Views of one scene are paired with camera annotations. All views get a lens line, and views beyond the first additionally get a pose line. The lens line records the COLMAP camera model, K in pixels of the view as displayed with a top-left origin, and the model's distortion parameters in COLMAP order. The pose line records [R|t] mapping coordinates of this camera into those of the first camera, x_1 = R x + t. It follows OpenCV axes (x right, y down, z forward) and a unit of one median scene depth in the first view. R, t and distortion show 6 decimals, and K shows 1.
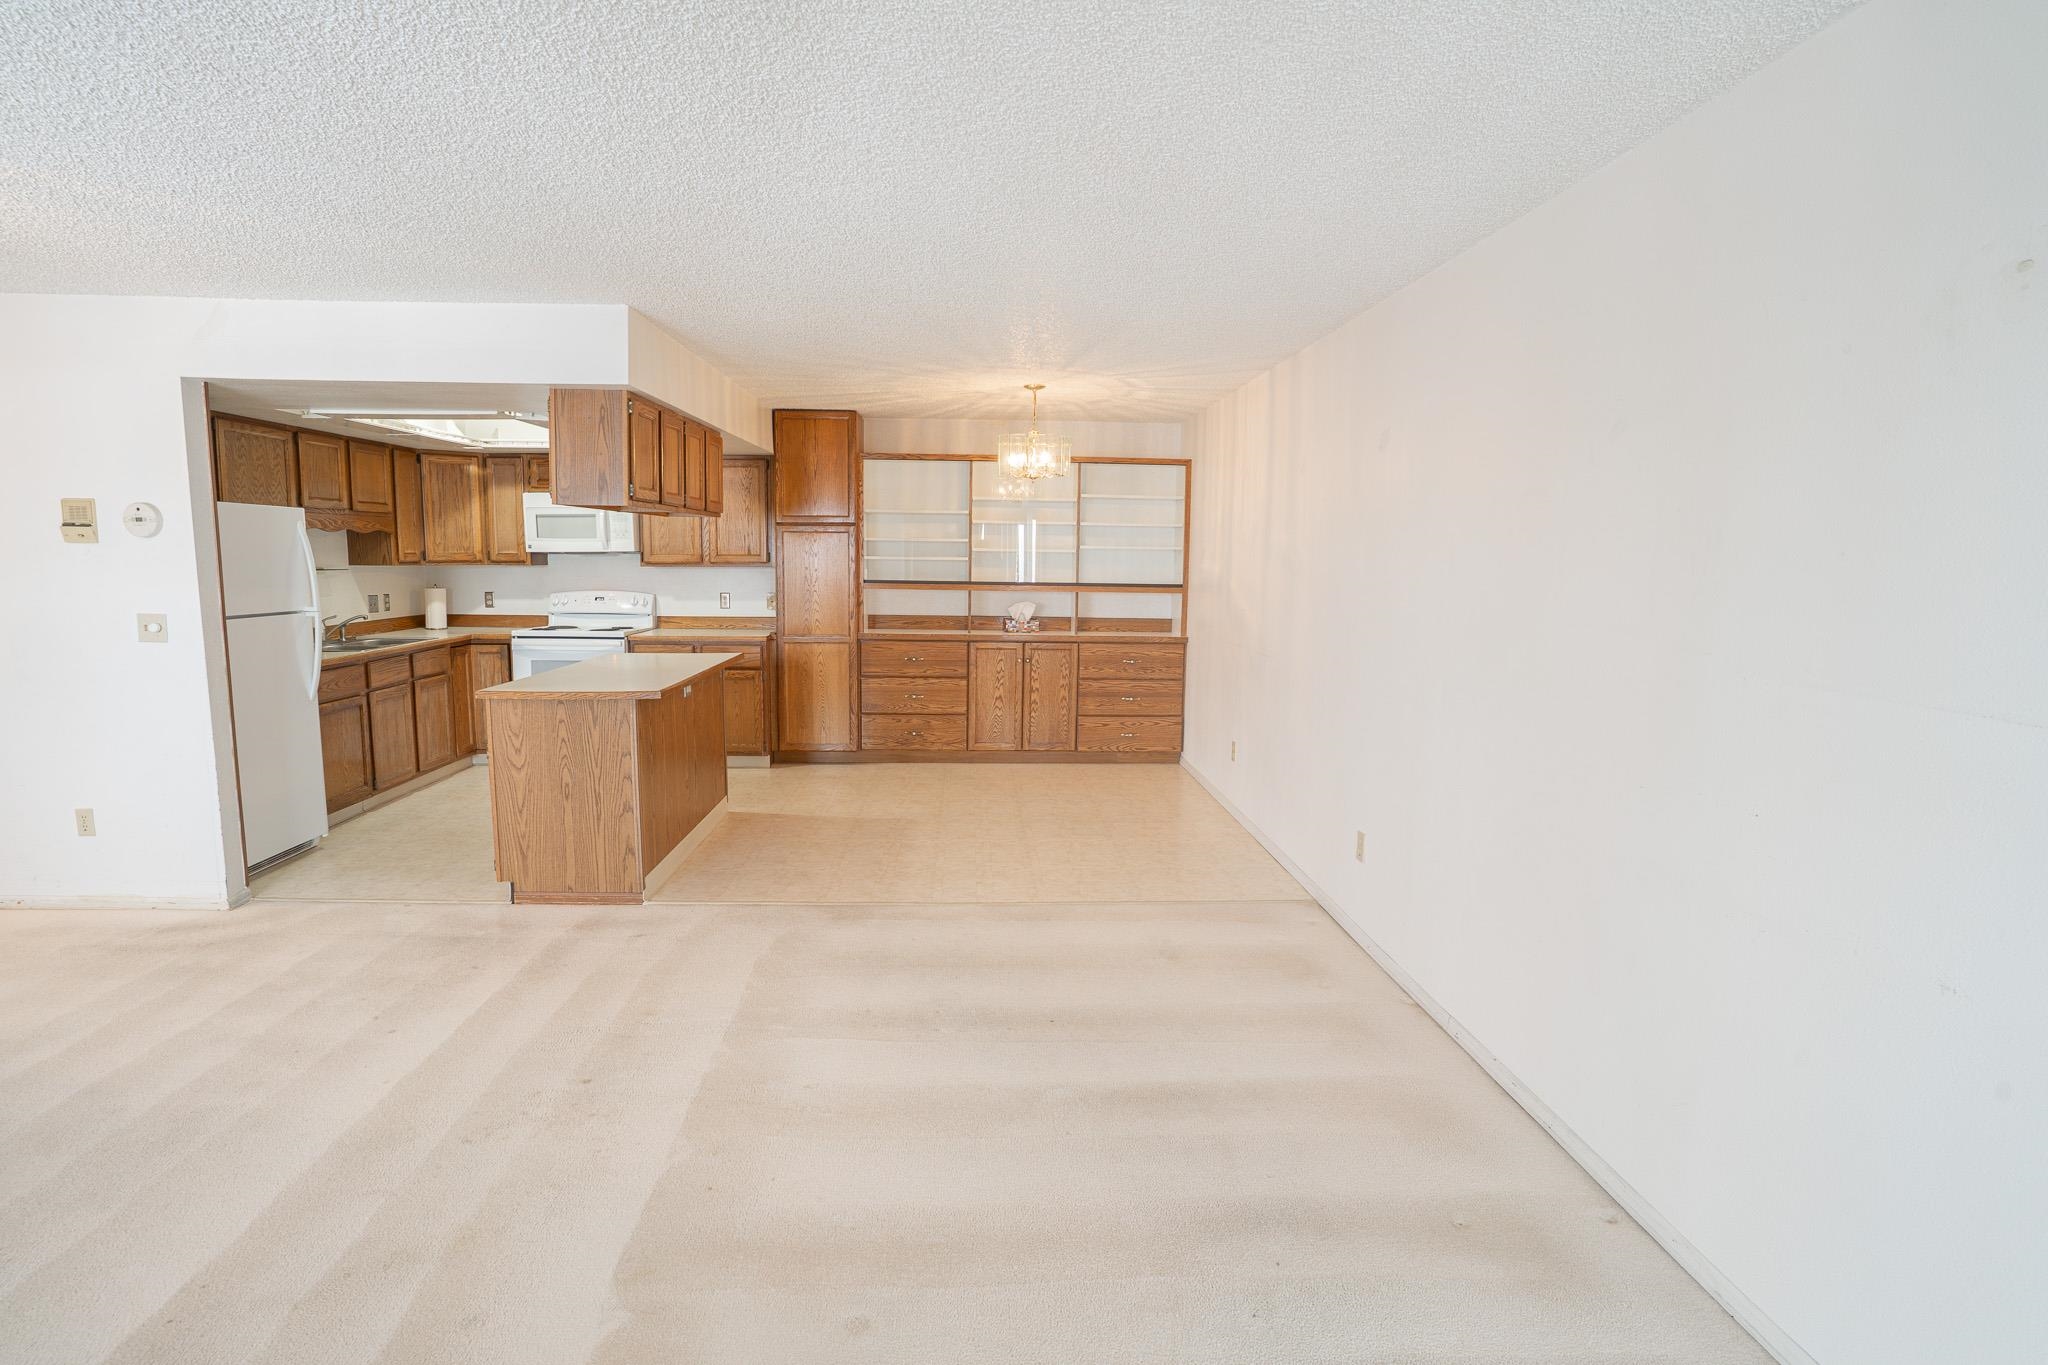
lens RADIAL K [[1006.5, 0, 1018.1], [0, 1006.5, 676.3], [0, 0, 1]] dist [-0.078229, 0.033020]
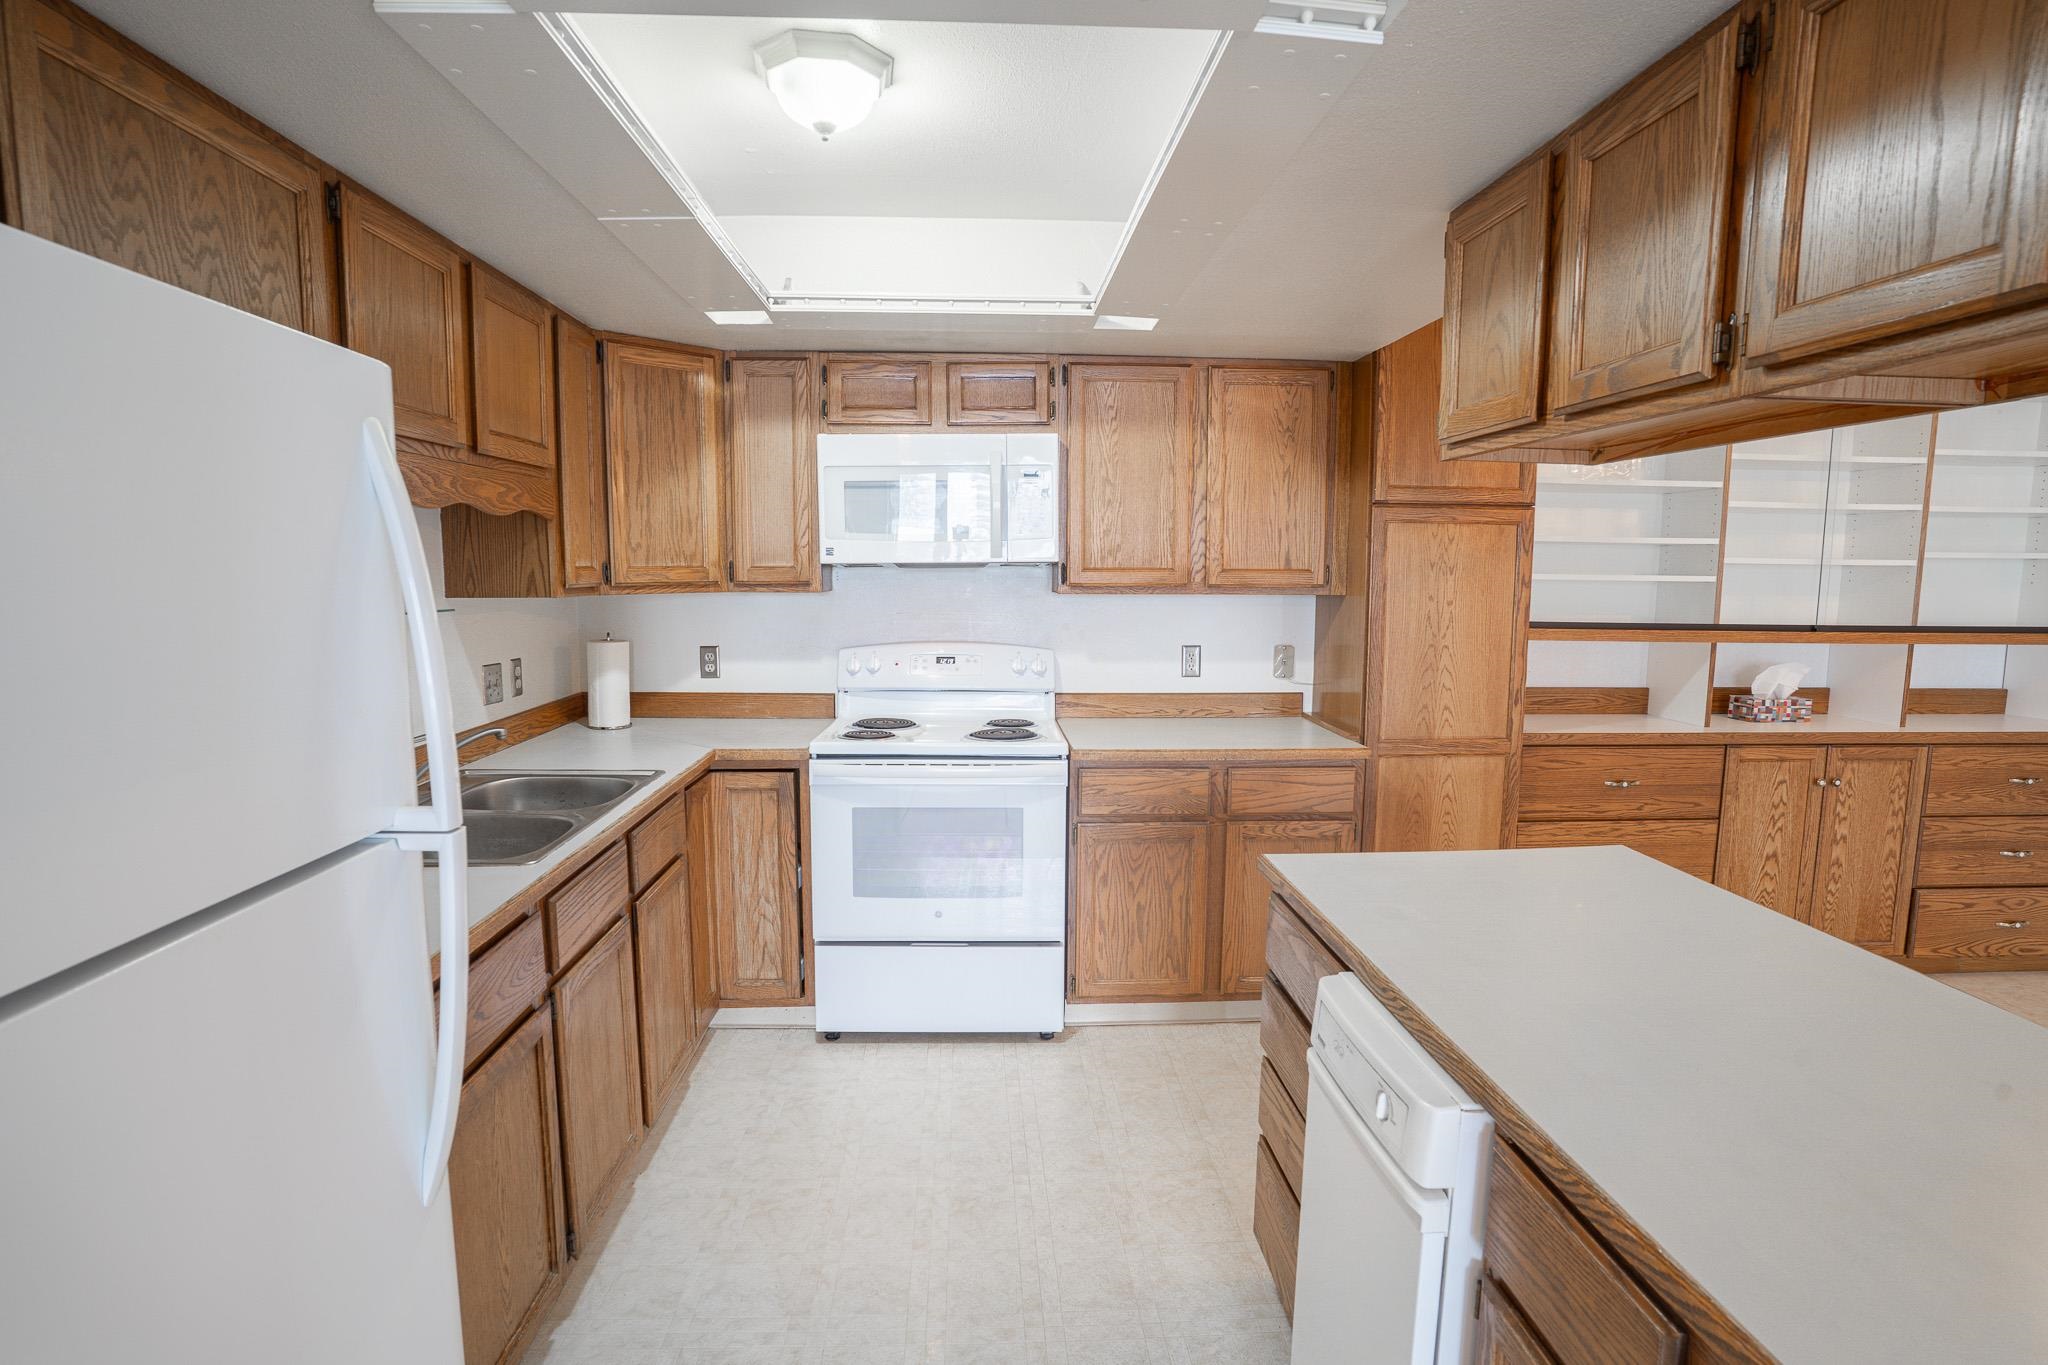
lens RADIAL K [[1006.5, 0, 1018.1], [0, 1006.5, 676.3], [0, 0, 1]] dist [-0.078229, 0.033020]
pose [[0.999971, -0.007251, 0.002123, -0.403709], [0.007272, 0.999925, -0.009895, -0.067725], [-0.002052, 0.009910, 0.999949, 0.530012]]
